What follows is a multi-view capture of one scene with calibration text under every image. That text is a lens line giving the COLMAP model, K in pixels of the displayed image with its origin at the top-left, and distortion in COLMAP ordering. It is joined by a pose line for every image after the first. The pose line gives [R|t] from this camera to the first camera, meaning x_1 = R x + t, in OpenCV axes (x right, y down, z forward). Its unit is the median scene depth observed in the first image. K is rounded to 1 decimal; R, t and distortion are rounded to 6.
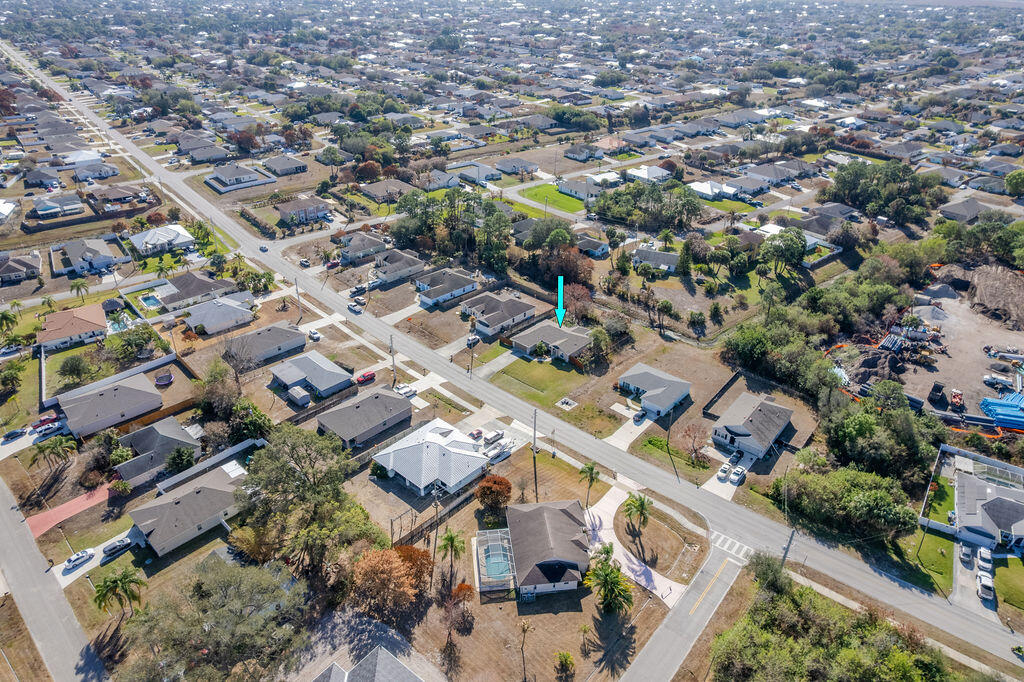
lens RADIAL K [[655.4, 0, 515.2], [0, 655.4, 344.6], [0, 0, 1]] dist [-0.082333, 0.071636]
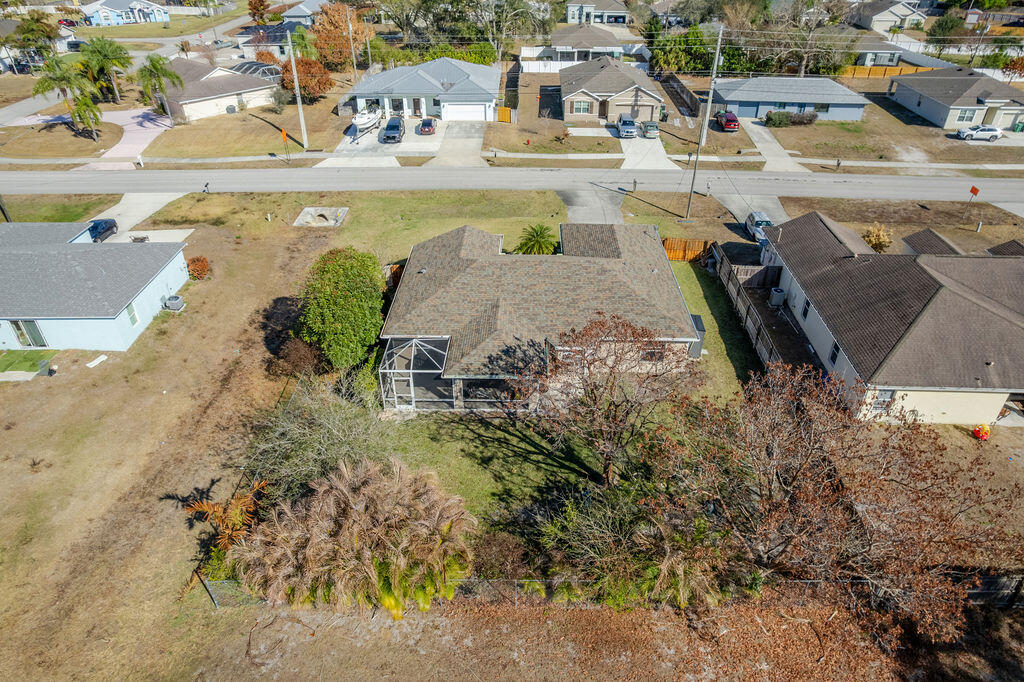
lens RADIAL K [[655.4, 0, 515.2], [0, 655.4, 344.6], [0, 0, 1]] dist [-0.082333, 0.071636]
pose [[-0.752054, 0.354112, -0.555896, 0.186299], [-0.337585, 0.517434, 0.786319, -0.162339], [0.566084, 0.779017, -0.269595, 1.007616]]
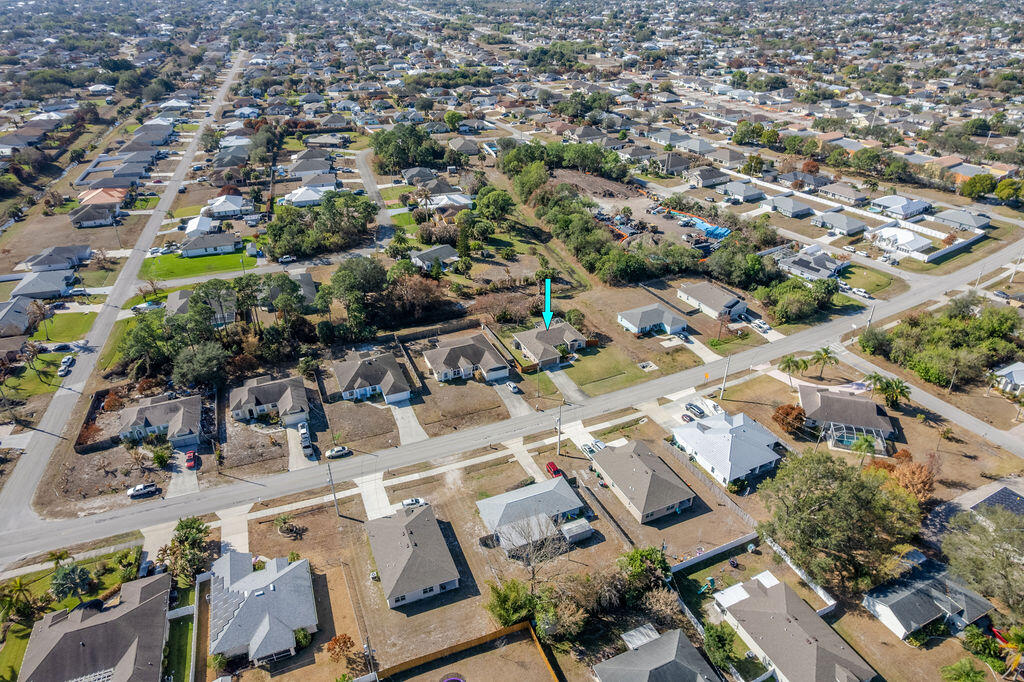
lens RADIAL K [[655.4, 0, 515.2], [0, 655.4, 344.6], [0, 0, 1]] dist [-0.082333, 0.071636]
pose [[0.377403, -0.473125, 0.796065, -0.704049], [0.466160, 0.839840, 0.278142, -0.284805], [-0.800163, 0.266122, 0.537511, 0.484343]]
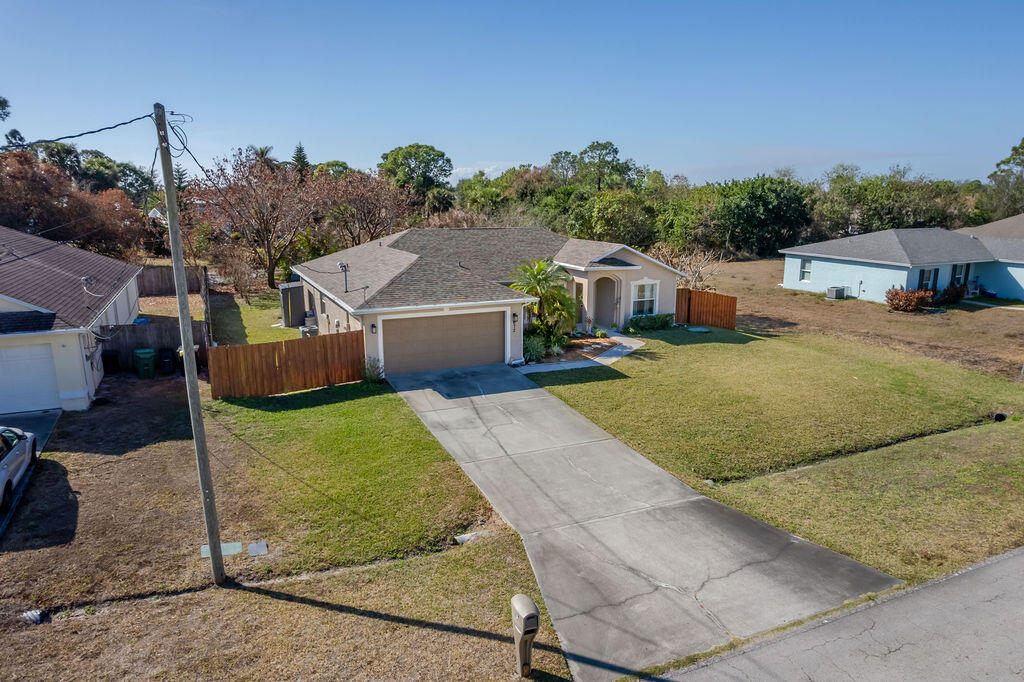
lens RADIAL K [[702.9, 0, 524.8], [0, 702.9, 366.3], [0, 0, 1]] dist [-0.071624, 0.059951]
pose [[0.375505, -0.230844, 0.897612, -0.106943], [0.464305, 0.885046, 0.033376, 0.009465], [-0.802133, 0.404233, 0.439521, 0.861887]]
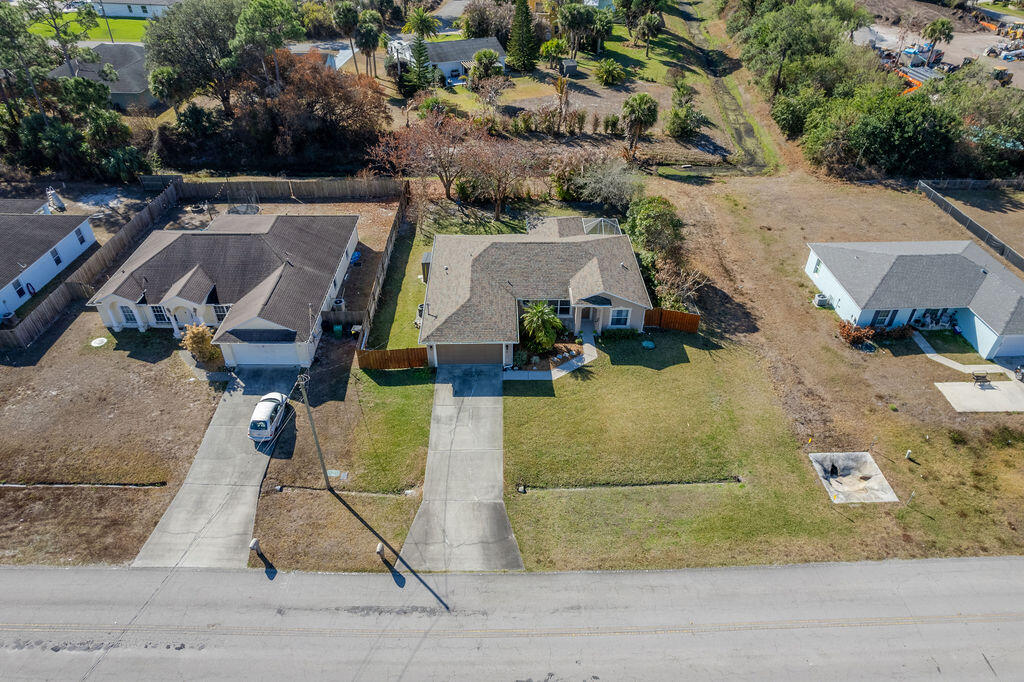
lens RADIAL K [[655.4, 0, 515.2], [0, 655.4, 344.6], [0, 0, 1]] dist [-0.082333, 0.071636]
pose [[0.720200, -0.428287, 0.545786, -0.110882], [0.347512, 0.903595, 0.250502, -0.055282], [-0.600456, 0.009256, 0.799604, 0.726029]]
